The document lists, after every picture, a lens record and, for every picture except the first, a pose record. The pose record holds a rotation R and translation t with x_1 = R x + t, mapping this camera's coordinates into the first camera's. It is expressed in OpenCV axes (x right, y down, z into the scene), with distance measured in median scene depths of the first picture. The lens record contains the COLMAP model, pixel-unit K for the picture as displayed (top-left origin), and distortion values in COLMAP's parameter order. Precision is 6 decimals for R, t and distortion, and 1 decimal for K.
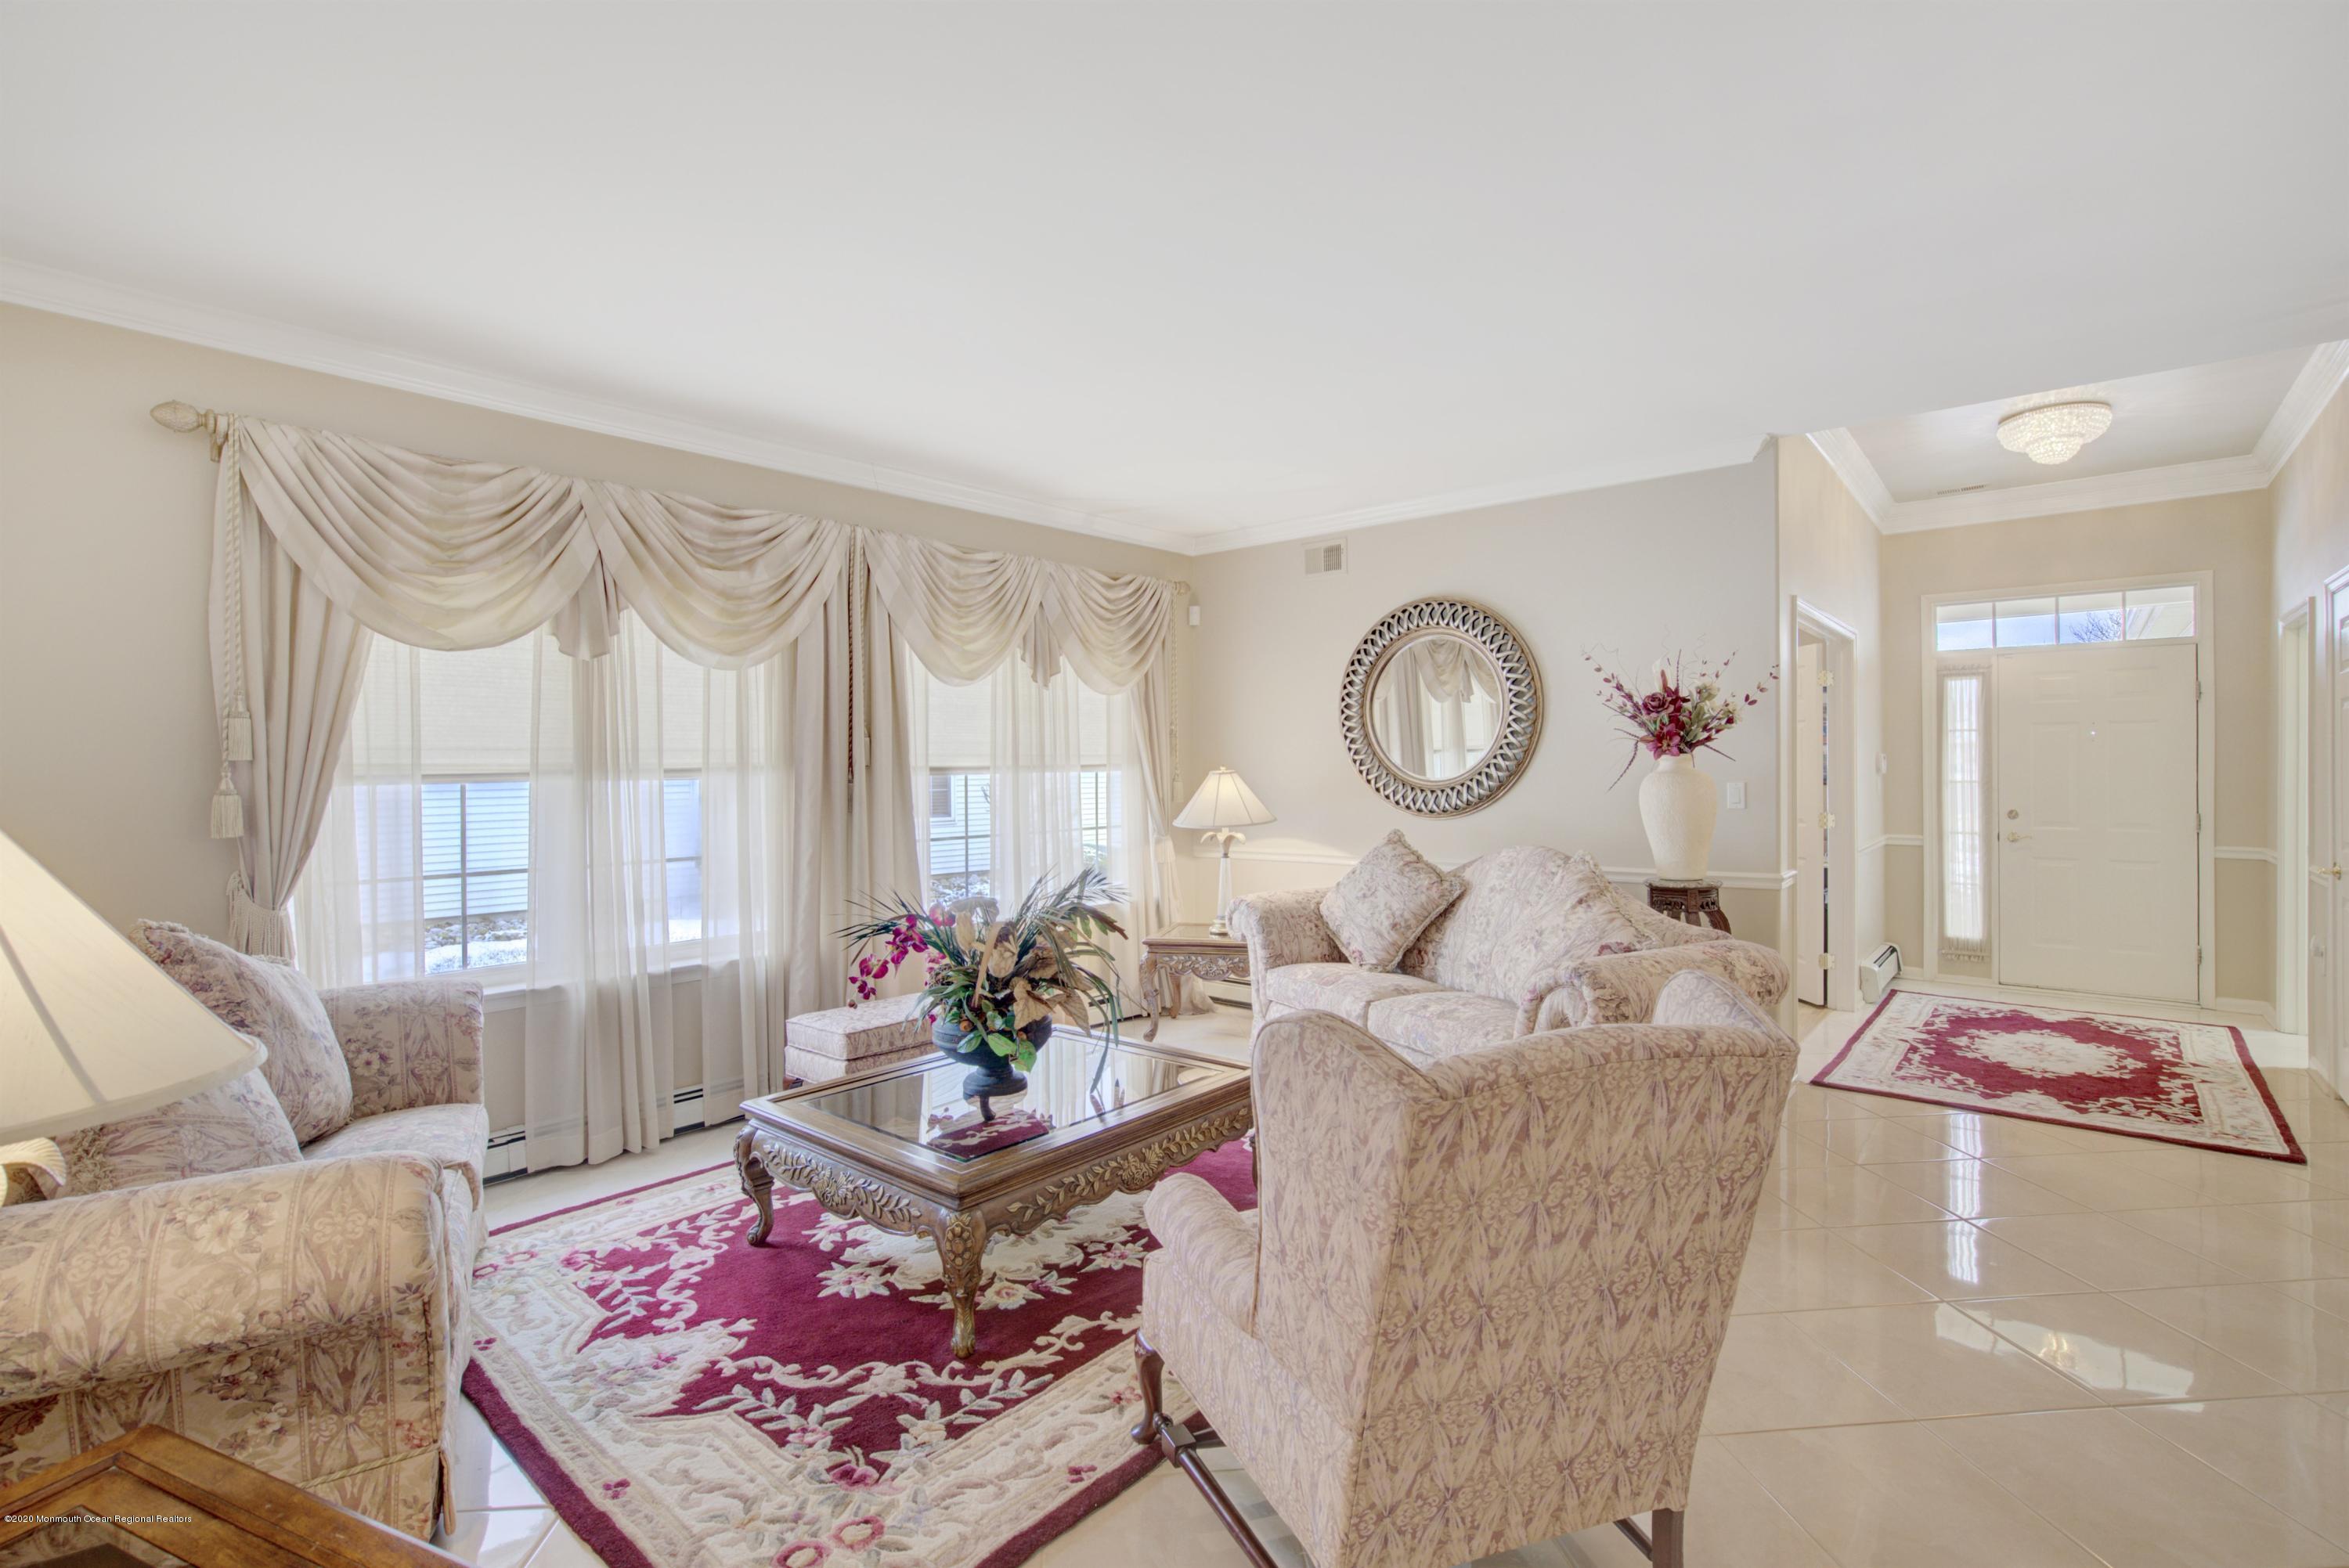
lens RADIAL K [[1080.7, 0, 1189.9], [0, 1080.7, 790.1], [0, 0, 1]] dist [-0.056907, 0.023826]
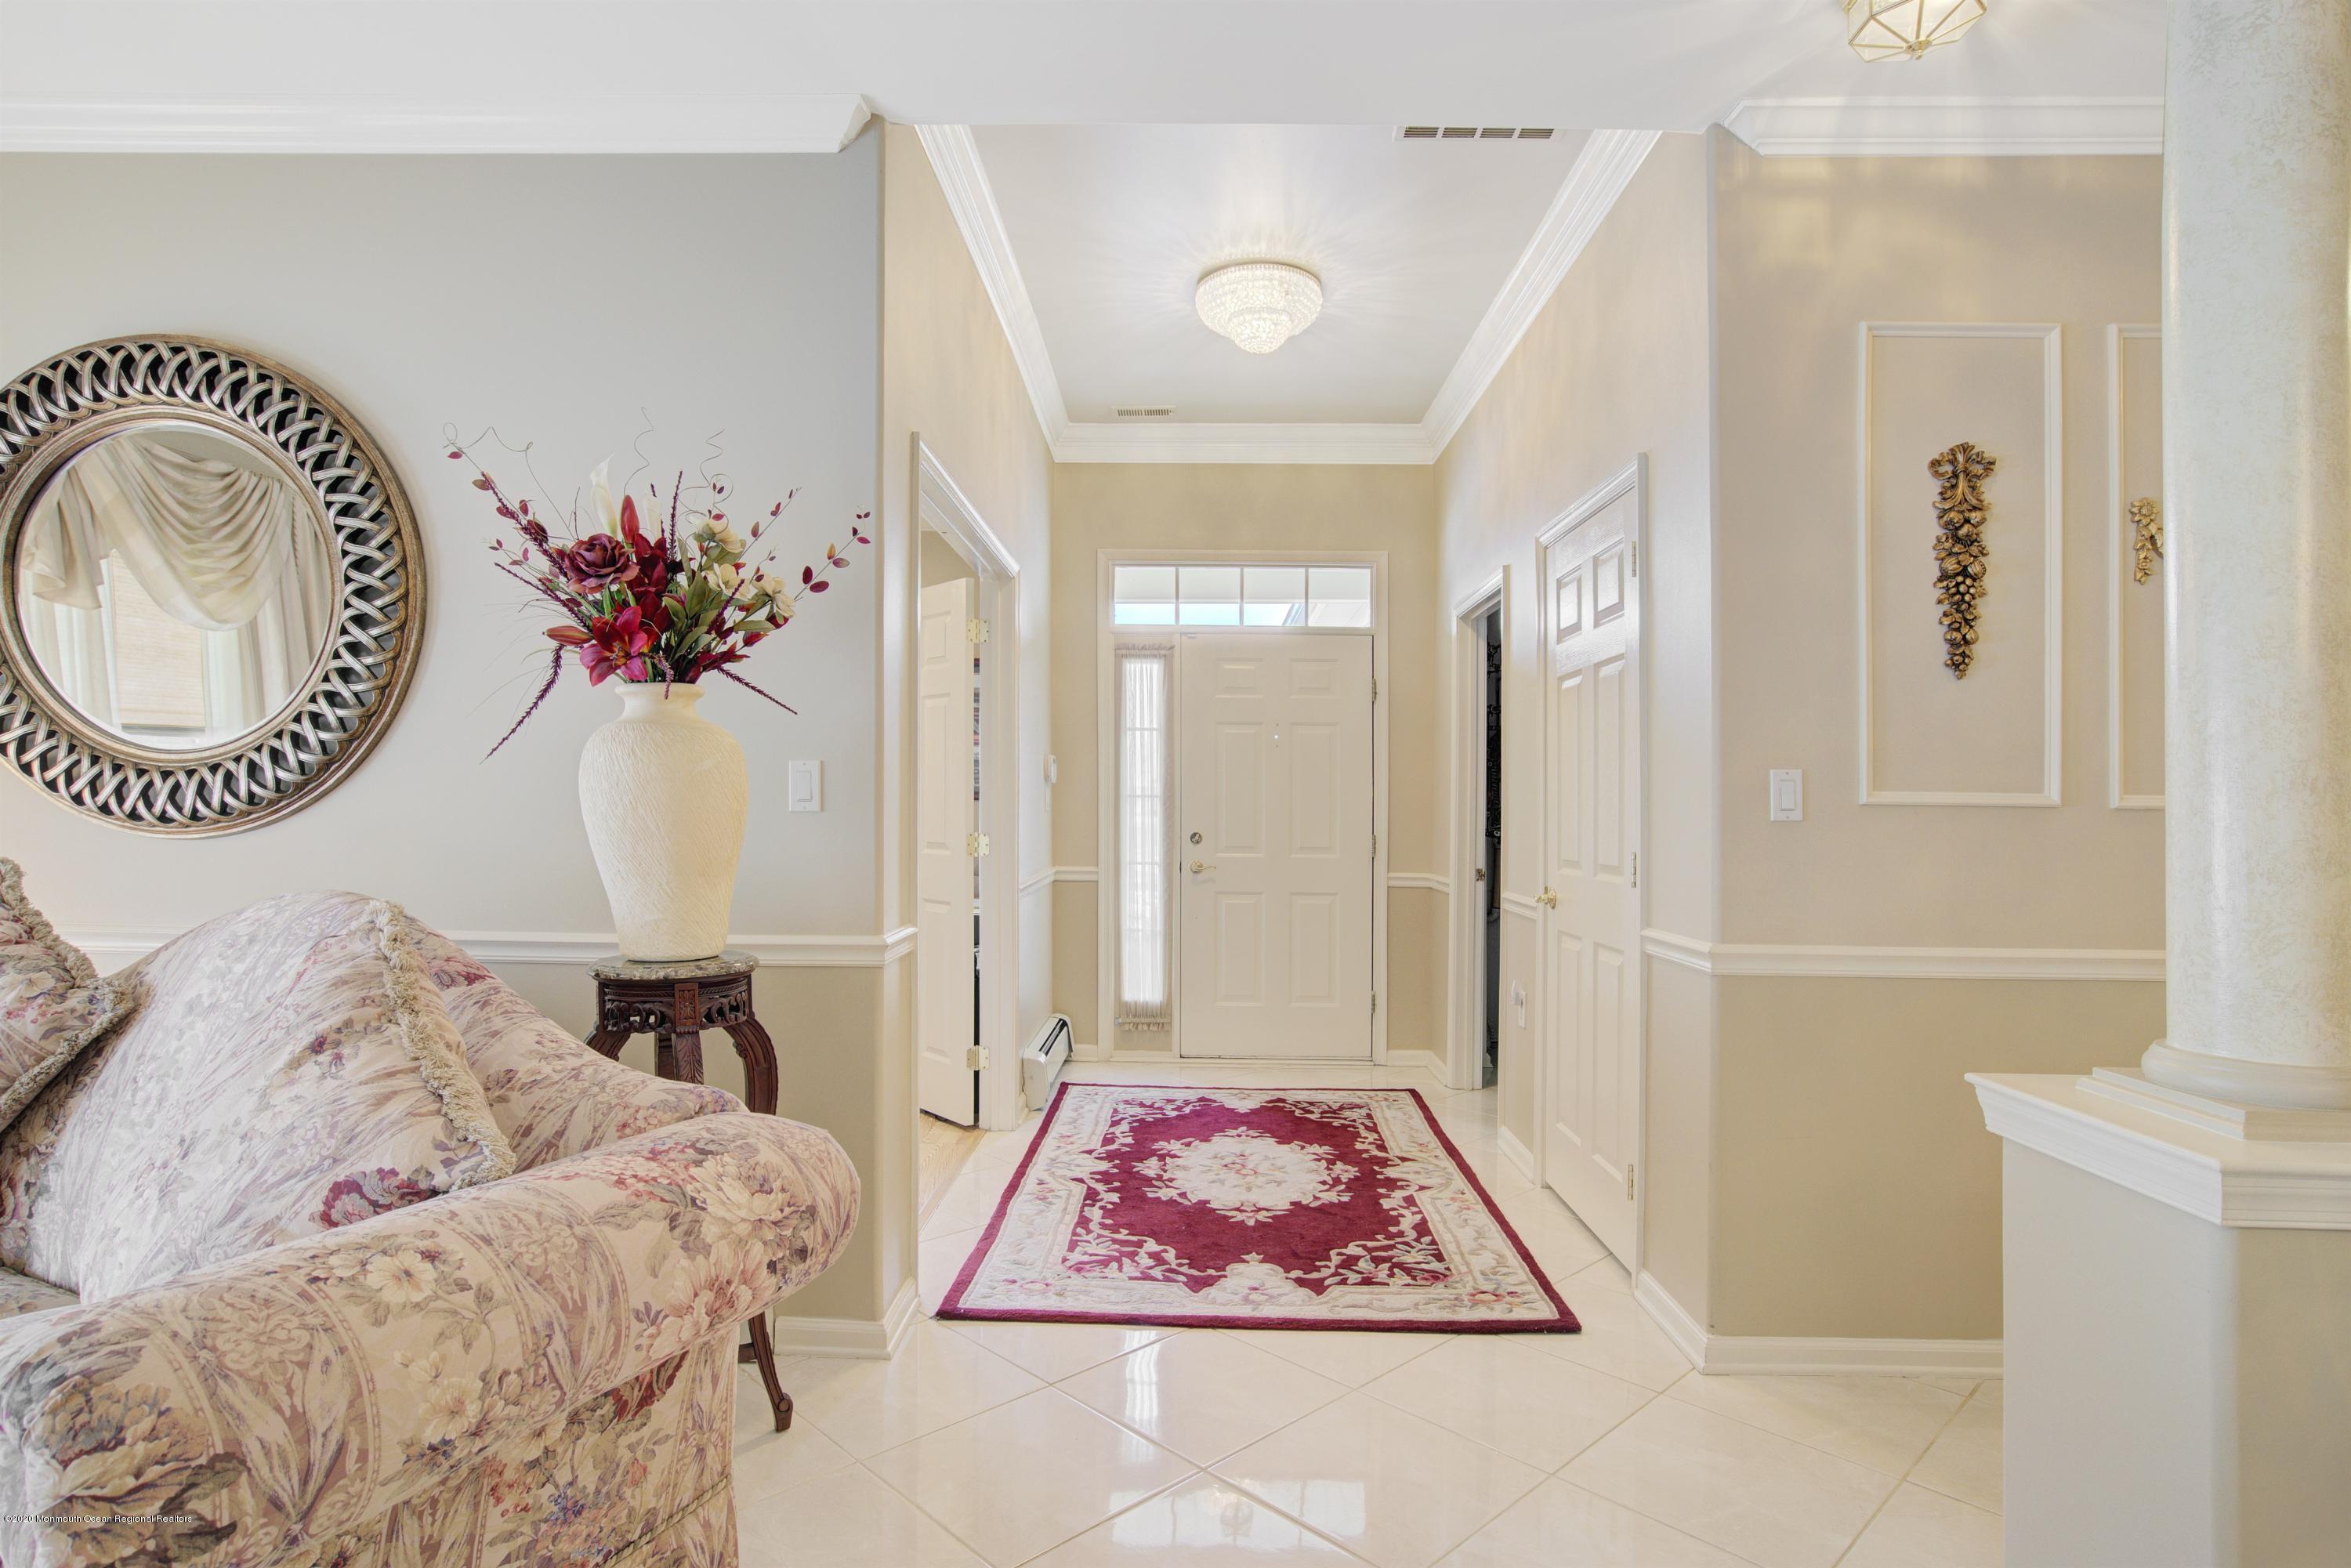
lens RADIAL K [[1225.8, 0, 1172.7], [0, 1225.8, 819.2], [0, 0, 1]] dist [-0.000340, -0.000218]
pose [[0.778479, 0.012769, 0.627541, 0.258670], [-0.009299, 0.999918, -0.008810, 0.022645], [-0.627602, 0.001022, 0.778534, 0.396316]]
